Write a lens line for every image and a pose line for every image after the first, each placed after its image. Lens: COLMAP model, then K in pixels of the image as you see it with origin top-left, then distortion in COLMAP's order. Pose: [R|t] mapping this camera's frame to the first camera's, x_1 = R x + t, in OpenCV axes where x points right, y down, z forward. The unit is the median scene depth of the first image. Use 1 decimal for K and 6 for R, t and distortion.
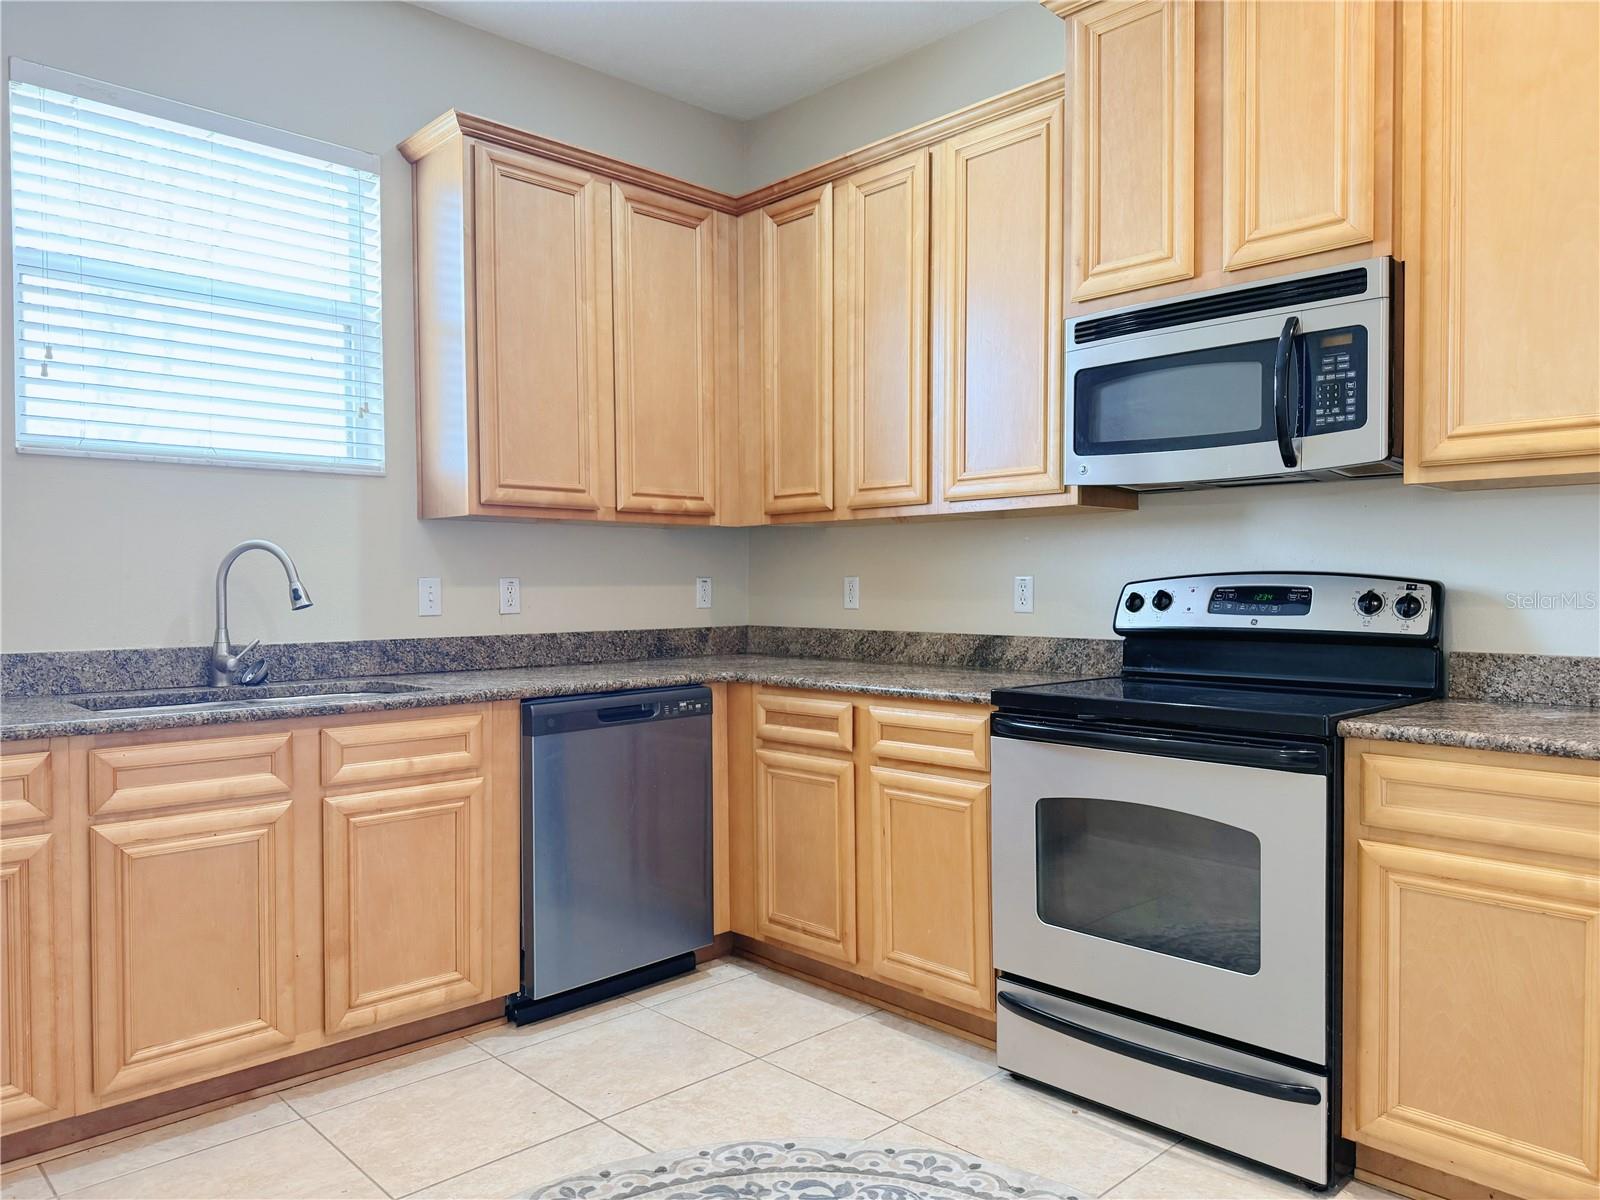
lens RADIAL K [[1125.7, 0, 800.6], [0, 1125.7, 609.0], [0, 0, 1]] dist [0.051125, -0.055624]
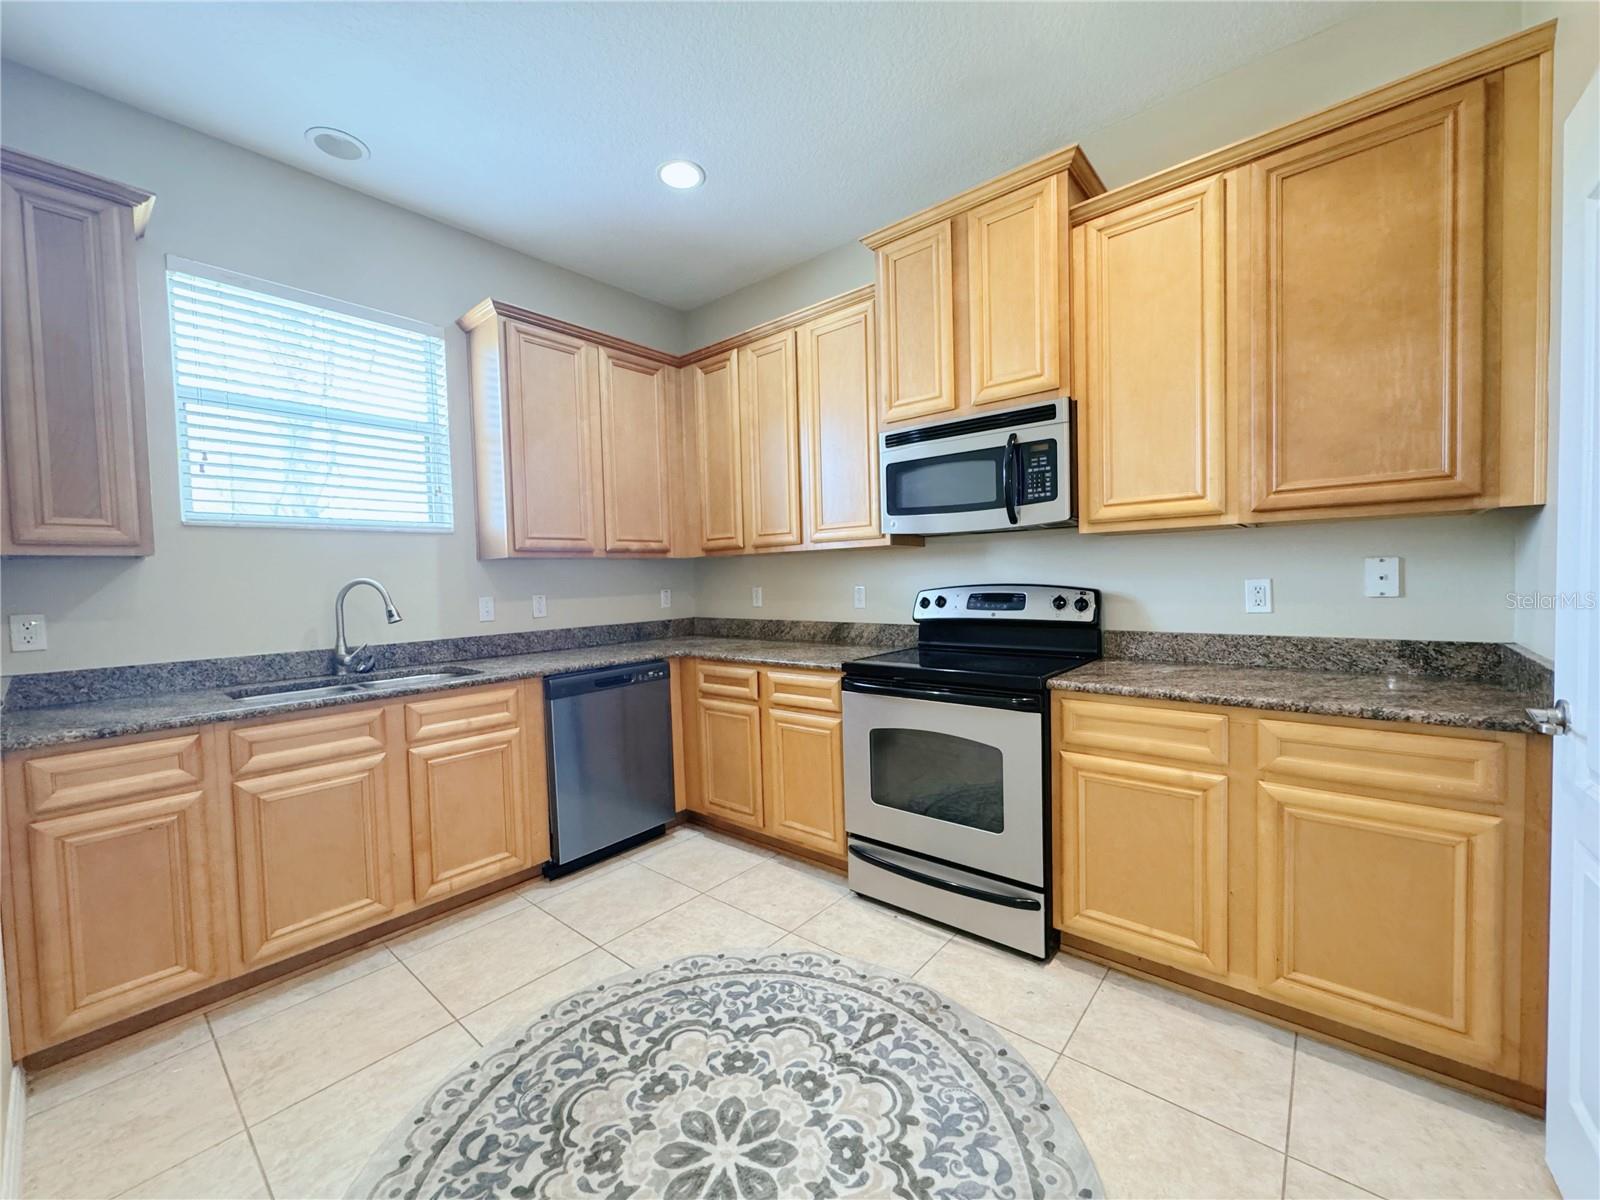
lens RADIAL K [[637.8, 0, 803.2], [0, 637.8, 601.2], [0, 0, 1]] dist [-0.002715, 0.000401]
pose [[0.994074, -0.027064, 0.105280, 0.021011], [0.025577, 0.999553, 0.015447, -0.030560], [-0.105651, -0.012663, 0.994323, 0.093157]]
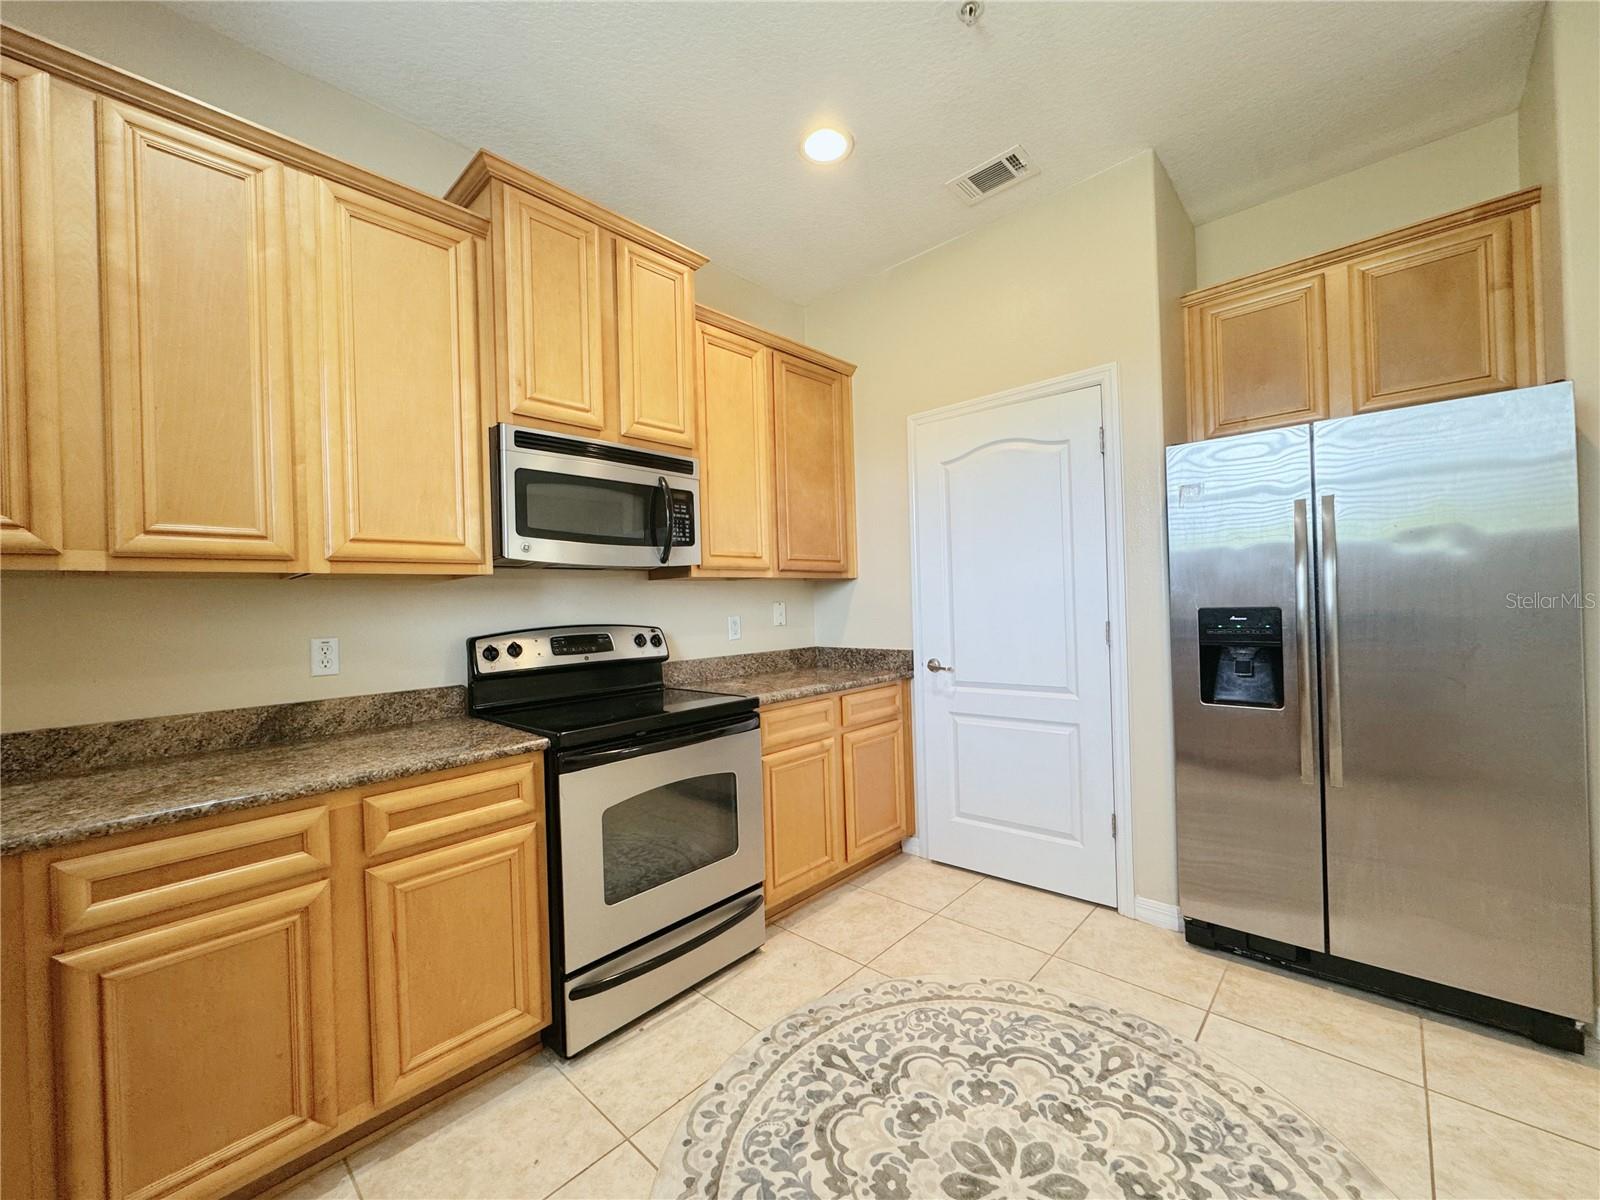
lens RADIAL K [[637.8, 0, 799.0], [0, 637.8, 603.0], [0, 0, 1]] dist [-0.002715, 0.000401]
pose [[-0.060897, 0.001664, 0.998143, -0.487610], [0.051235, 0.998686, 0.001461, -0.050581], [-0.996828, 0.051229, -0.060902, 0.773686]]
